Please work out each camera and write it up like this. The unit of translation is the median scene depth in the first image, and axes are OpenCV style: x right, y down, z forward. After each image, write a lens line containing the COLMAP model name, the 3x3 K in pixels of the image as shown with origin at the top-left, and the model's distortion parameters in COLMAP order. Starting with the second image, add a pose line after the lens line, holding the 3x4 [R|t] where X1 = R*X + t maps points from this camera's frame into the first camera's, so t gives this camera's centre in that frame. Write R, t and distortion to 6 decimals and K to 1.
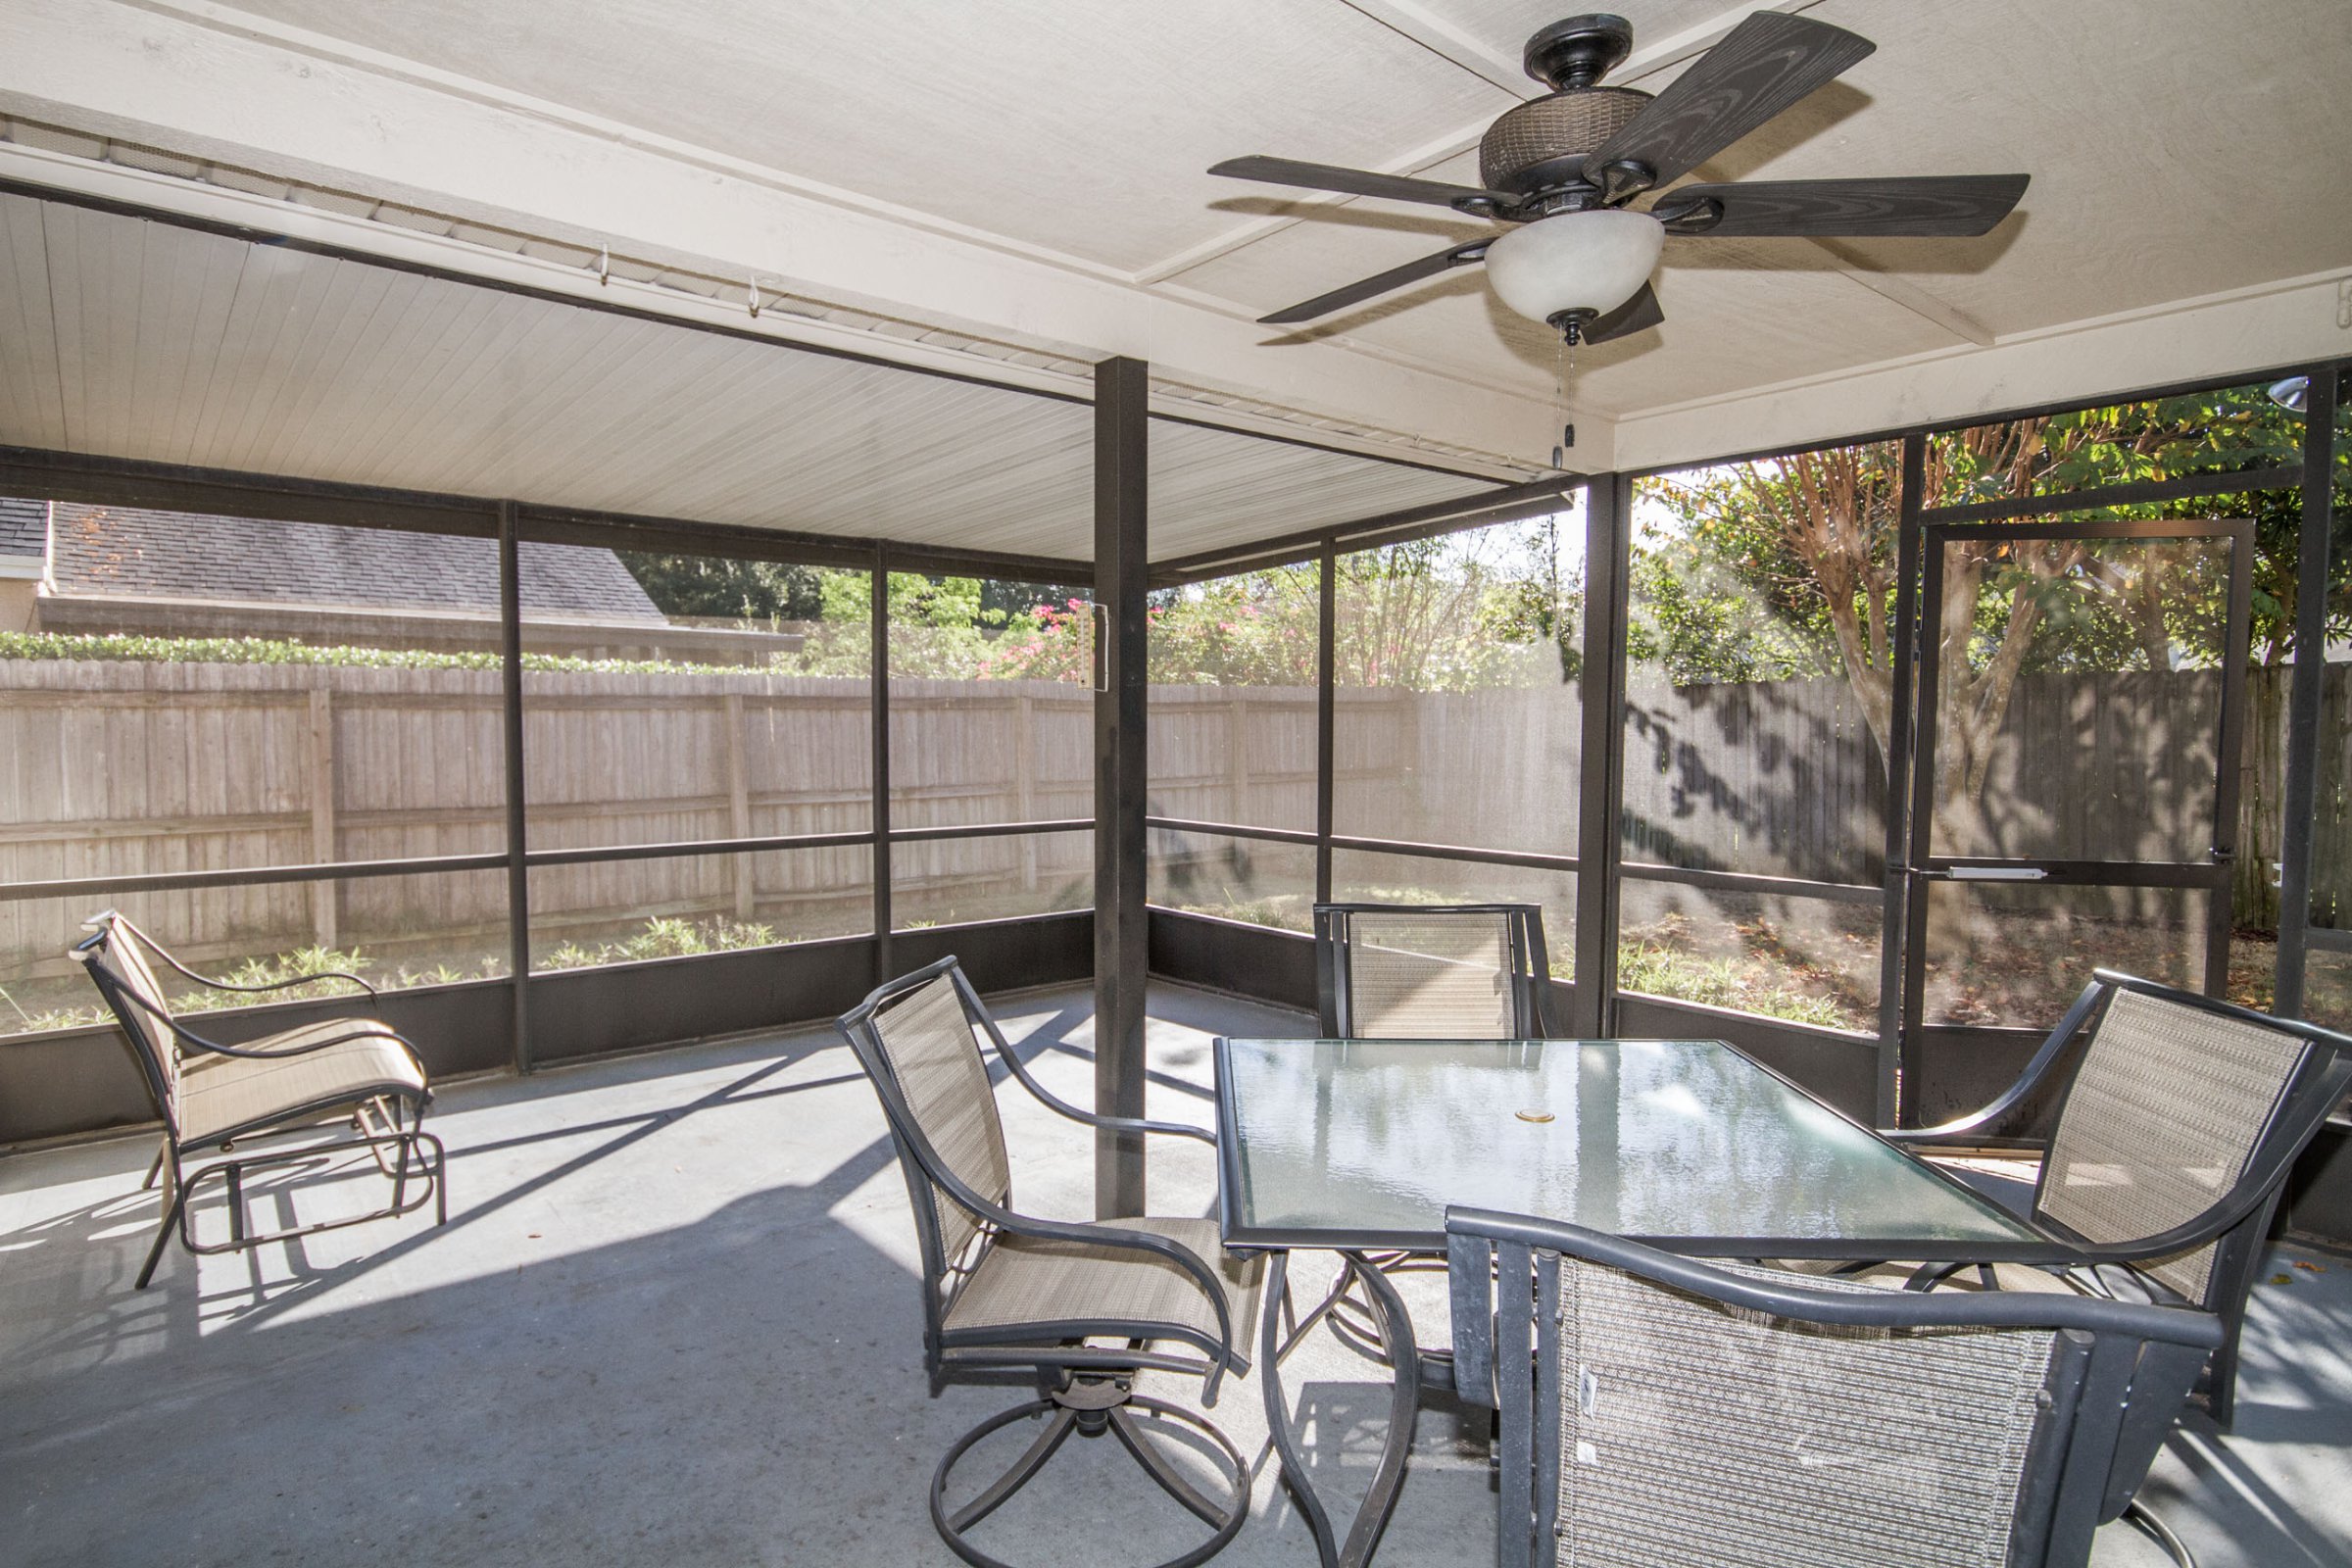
lens RADIAL K [[1293.0, 0, 1184.2], [0, 1293.0, 791.2], [0, 0, 1]] dist [0.017654, -0.000102]
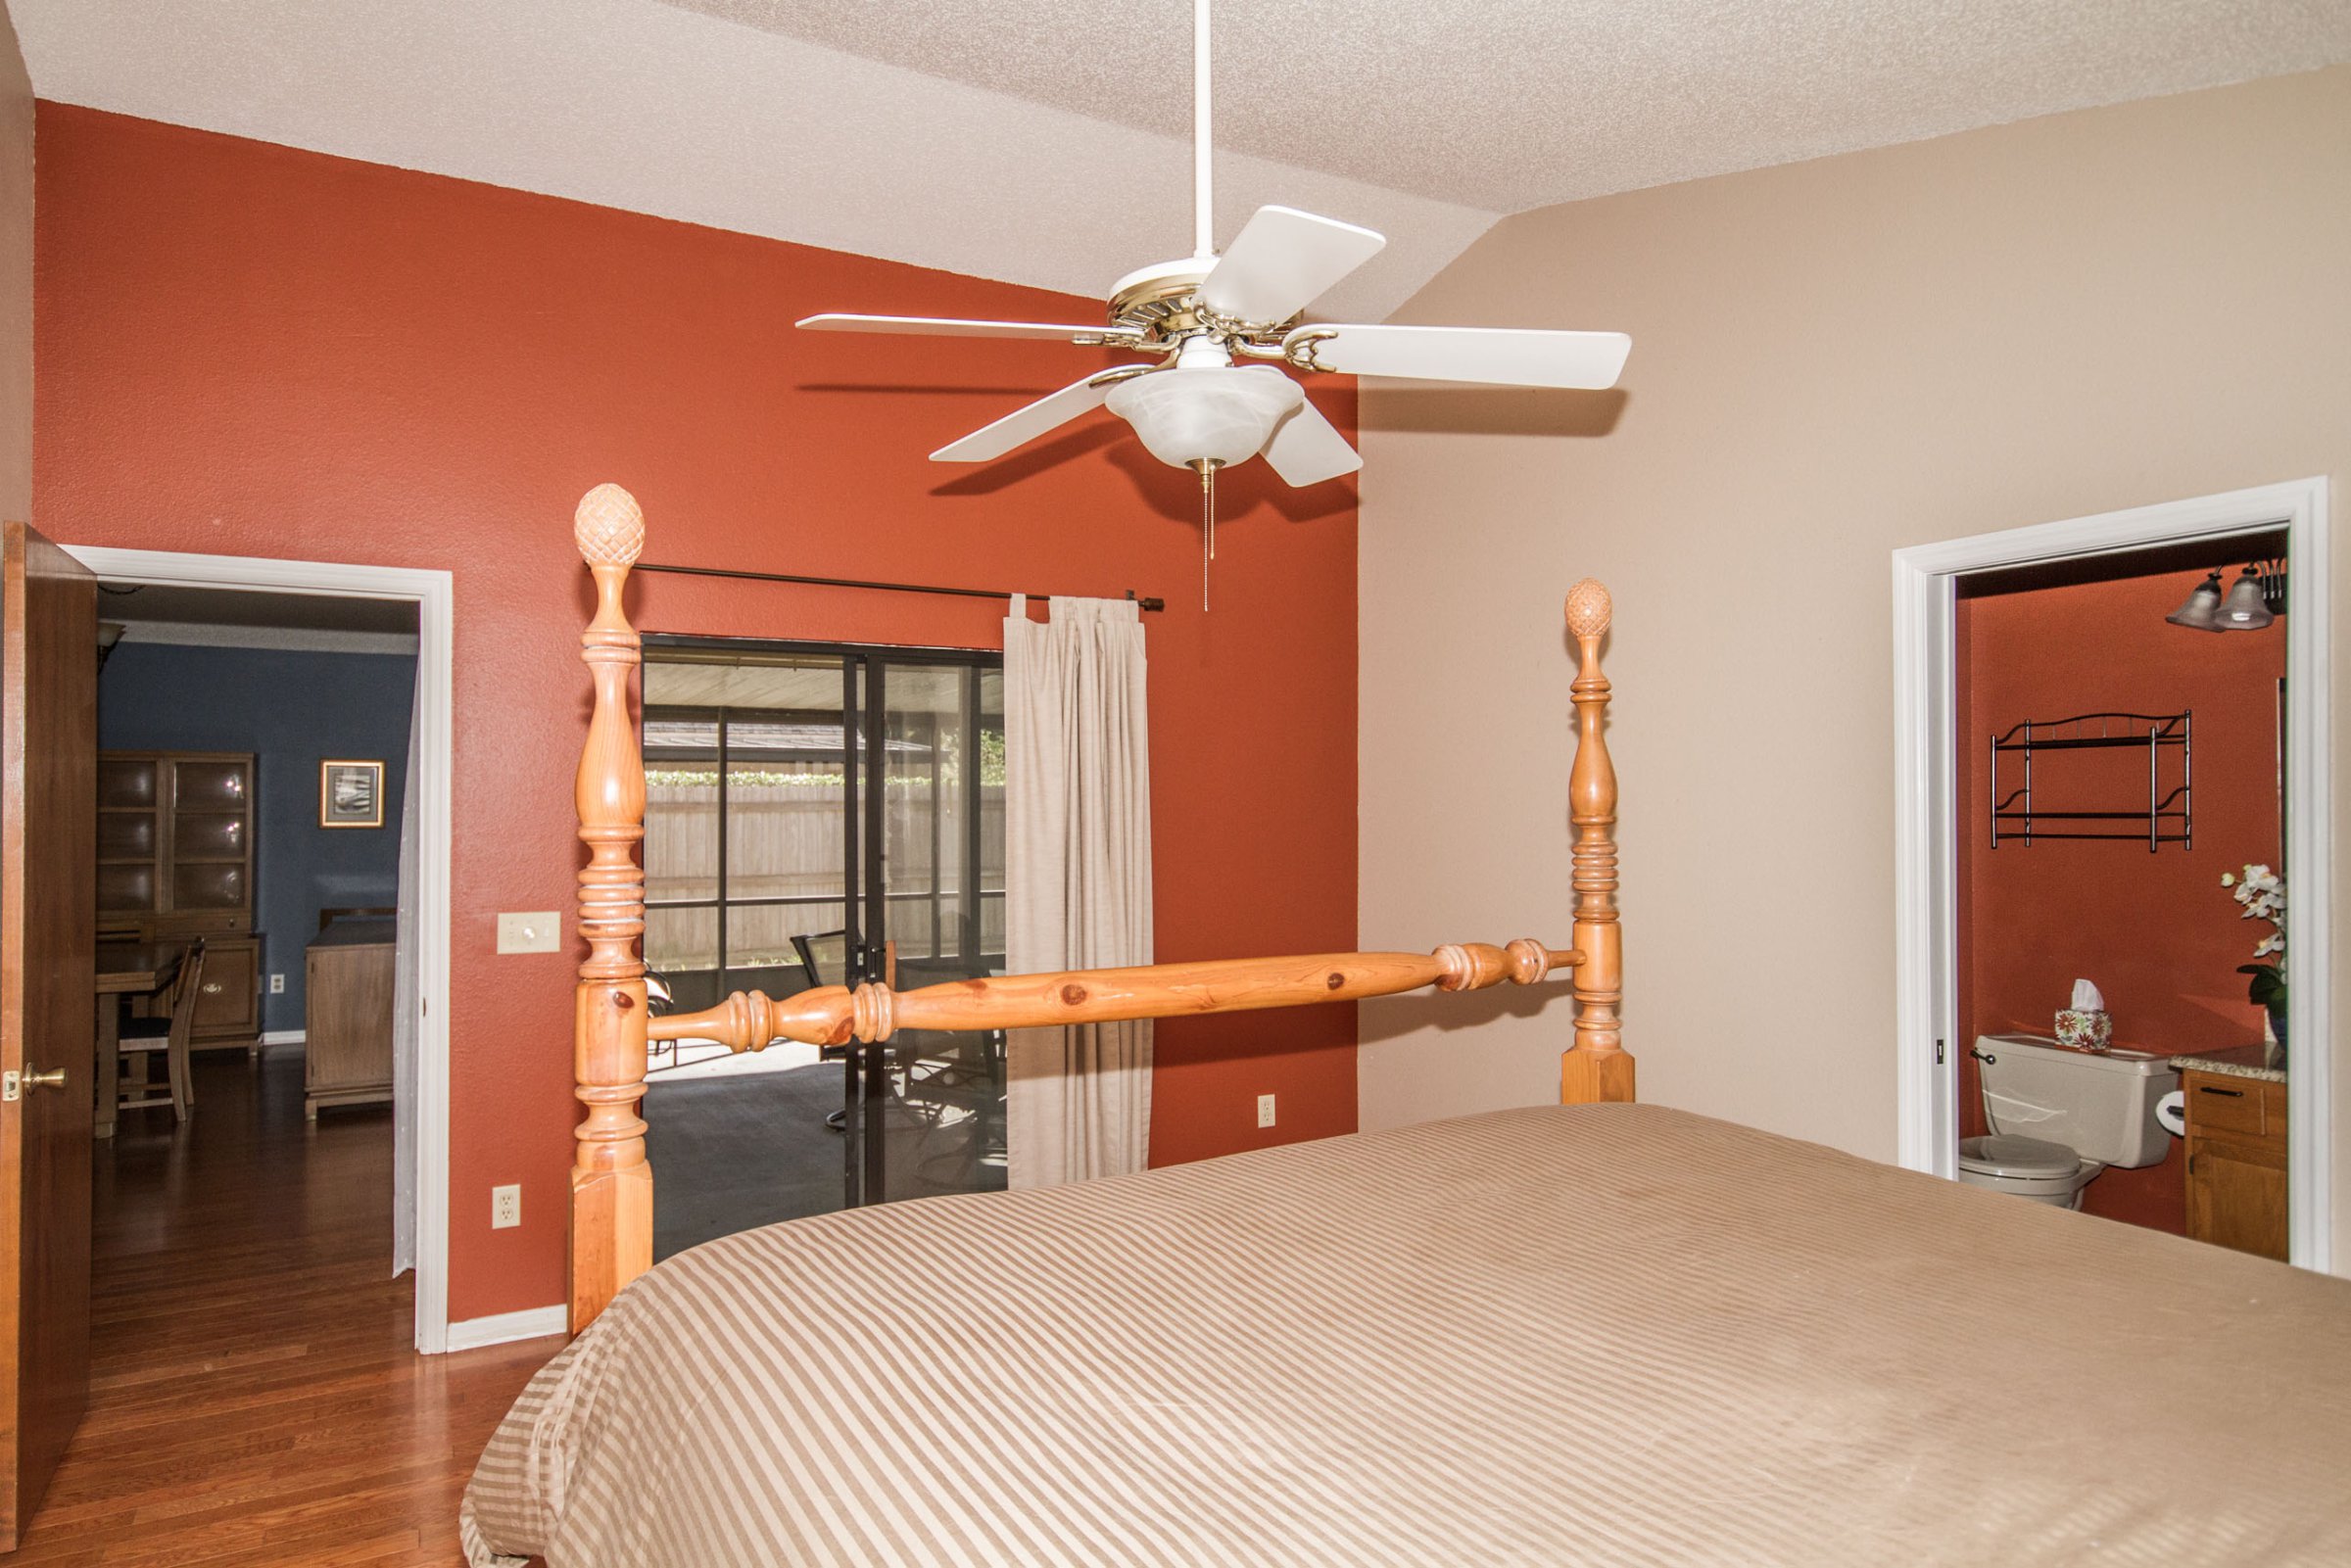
lens RADIAL K [[1425.4, 0, 1177.2], [0, 1425.4, 788.6], [0, 0, 1]] dist [-0.003842, -0.000218]
pose [[0.979267, -0.012179, -0.202210, 0.301154], [-0.001354, 0.997775, -0.066651, 0.017869], [0.202572, 0.065543, 0.977072, -0.480793]]
